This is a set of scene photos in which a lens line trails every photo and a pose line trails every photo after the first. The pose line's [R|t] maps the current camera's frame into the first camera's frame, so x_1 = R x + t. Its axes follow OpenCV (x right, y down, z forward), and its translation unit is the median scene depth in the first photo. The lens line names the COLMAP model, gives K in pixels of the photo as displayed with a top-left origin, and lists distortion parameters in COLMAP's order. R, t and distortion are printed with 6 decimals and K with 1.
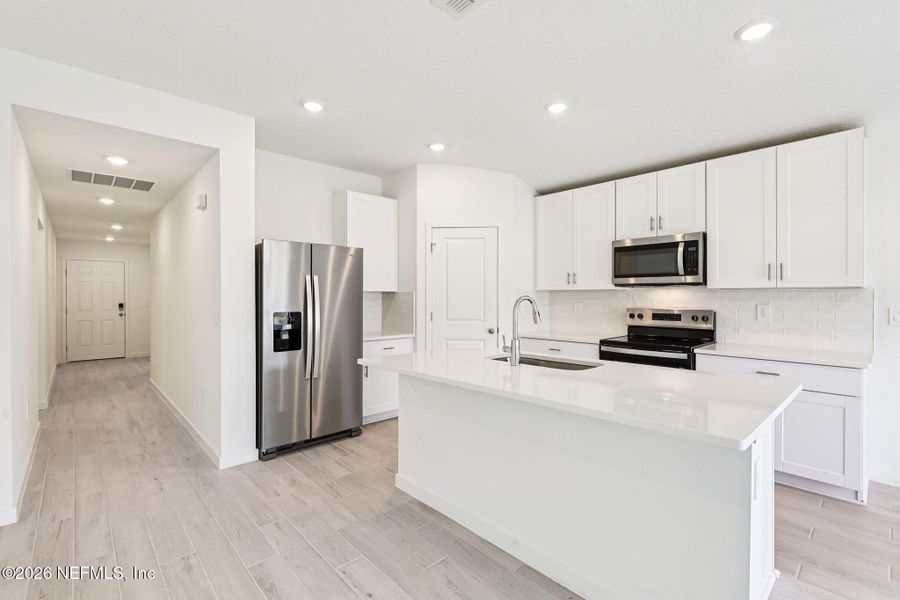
lens RADIAL K [[407.6, 0, 447.7], [0, 407.6, 296.4], [0, 0, 1]] dist [-0.001414, -0.000691]
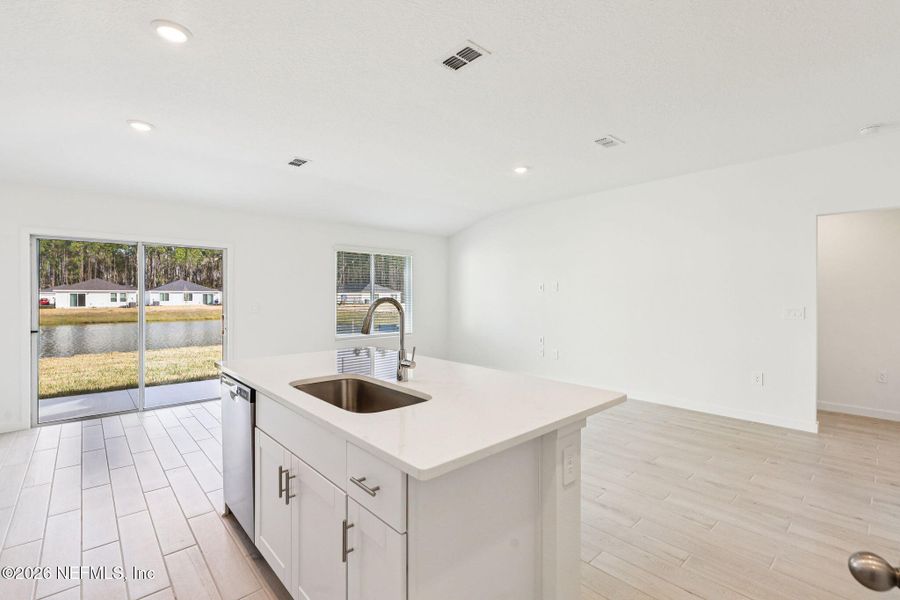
lens RADIAL K [[410.9, 0, 447.4], [0, 410.9, 297.8], [0, 0, 1]] dist [-0.001608, -0.001164]
pose [[-0.999974, -0.000674, 0.007121, 0.045865], [-0.000639, 0.999987, 0.005018, -0.004598], [-0.007124, 0.005013, -0.999962, 1.162797]]
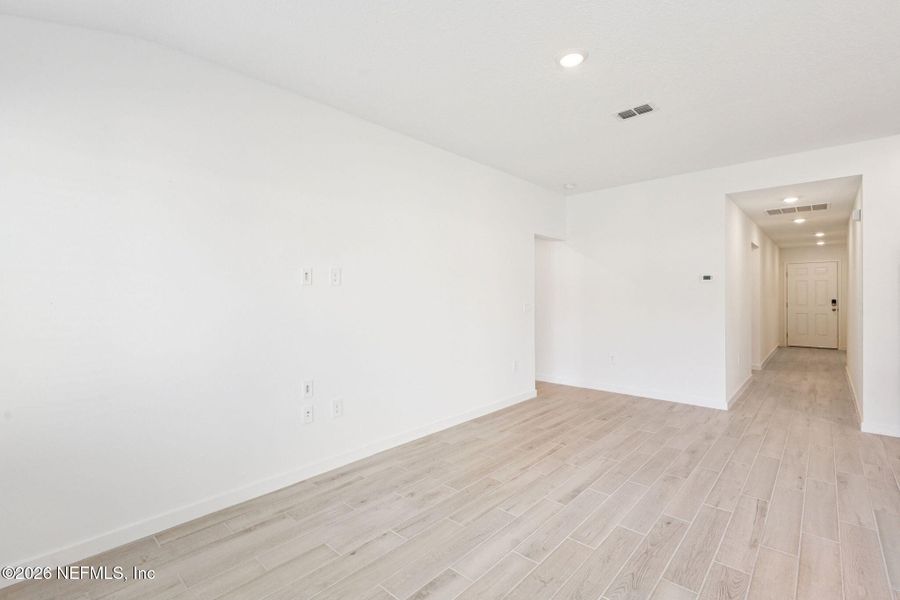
lens RADIAL K [[407.6, 0, 449.9], [0, 407.6, 297.5], [0, 0, 1]] dist [-0.001414, -0.000691]
pose [[0.086511, 0.005636, -0.996235, 0.465854], [0.004665, 0.999971, 0.006062, -0.000008], [0.996240, -0.005172, 0.086482, -0.296878]]
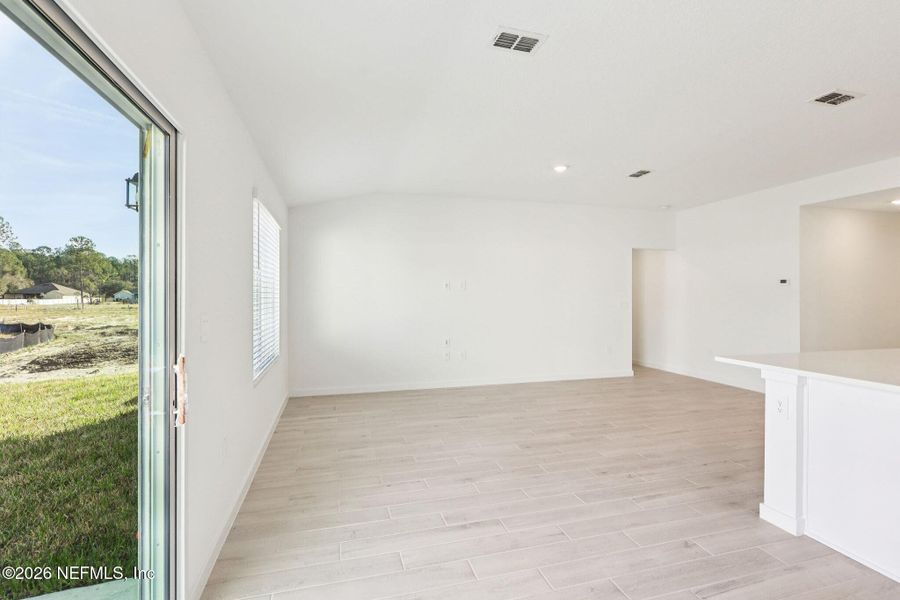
lens RADIAL K [[407.6, 0, 450.0], [0, 407.6, 295.3], [0, 0, 1]] dist [-0.001414, -0.000691]
pose [[-0.453974, 0.000084, -0.891015, 1.044046], [0.001225, 0.999999, -0.000530, -0.002305], [0.891014, -0.001333, -0.453974, 0.208353]]
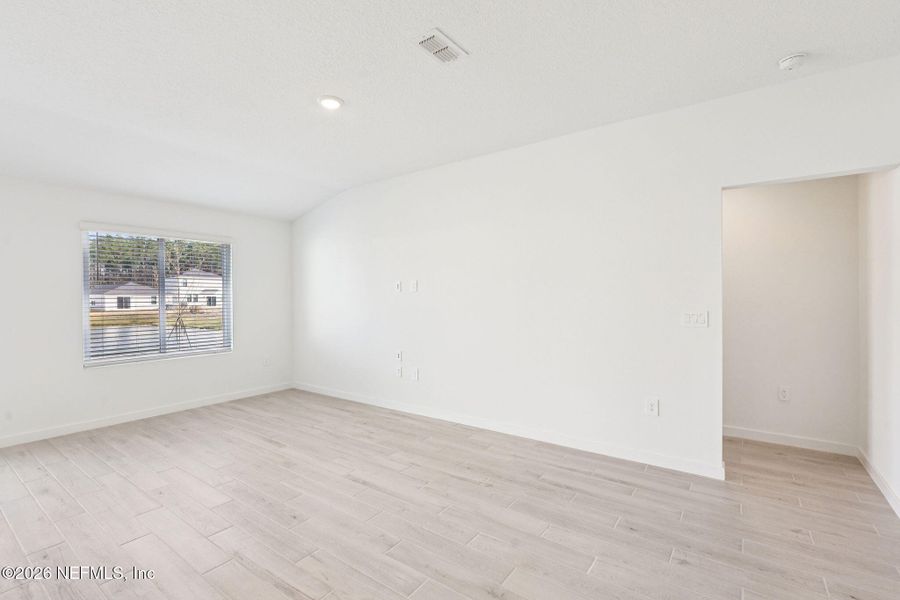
lens RADIAL K [[407.6, 0, 451.1], [0, 407.6, 299.6], [0, 0, 1]] dist [-0.001414, -0.000691]
pose [[-0.978627, 0.006253, -0.205547, -0.223577], [0.004972, 0.999965, 0.006750, -0.005788], [0.205582, 0.005584, -0.978624, 0.762773]]
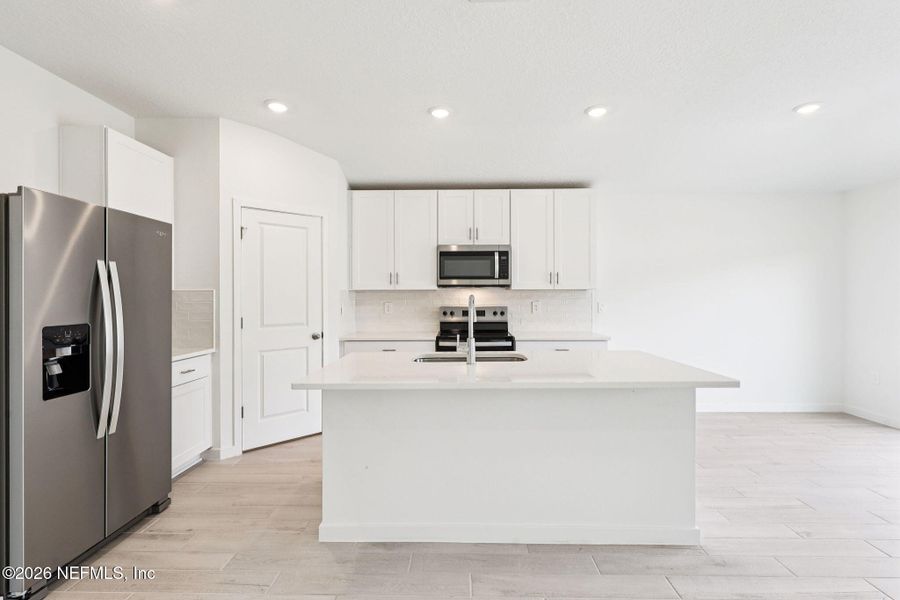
lens RADIAL K [[421.3, 0, 452.7], [0, 421.3, 297.9], [0, 0, 1]] dist [-0.000479, -0.000876]
pose [[0.690214, -0.004758, 0.723590, -0.388437], [0.004175, 0.999988, 0.002593, 0.002017], [-0.723593, 0.001231, 0.690225, 0.195029]]
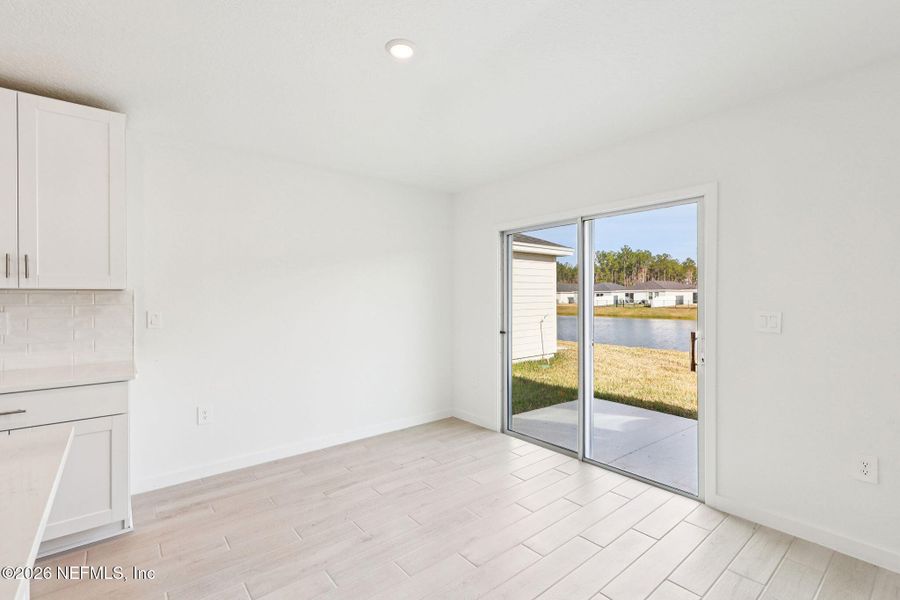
lens RADIAL K [[407.6, 0, 451.5], [0, 407.6, 295.1], [0, 0, 1]] dist [-0.001414, -0.000691]
pose [[0.054552, 0.004456, 0.998501, 0.105815], [0.007711, 0.999958, -0.004884, -0.000313], [-0.998481, 0.007966, 0.054516, 0.156860]]
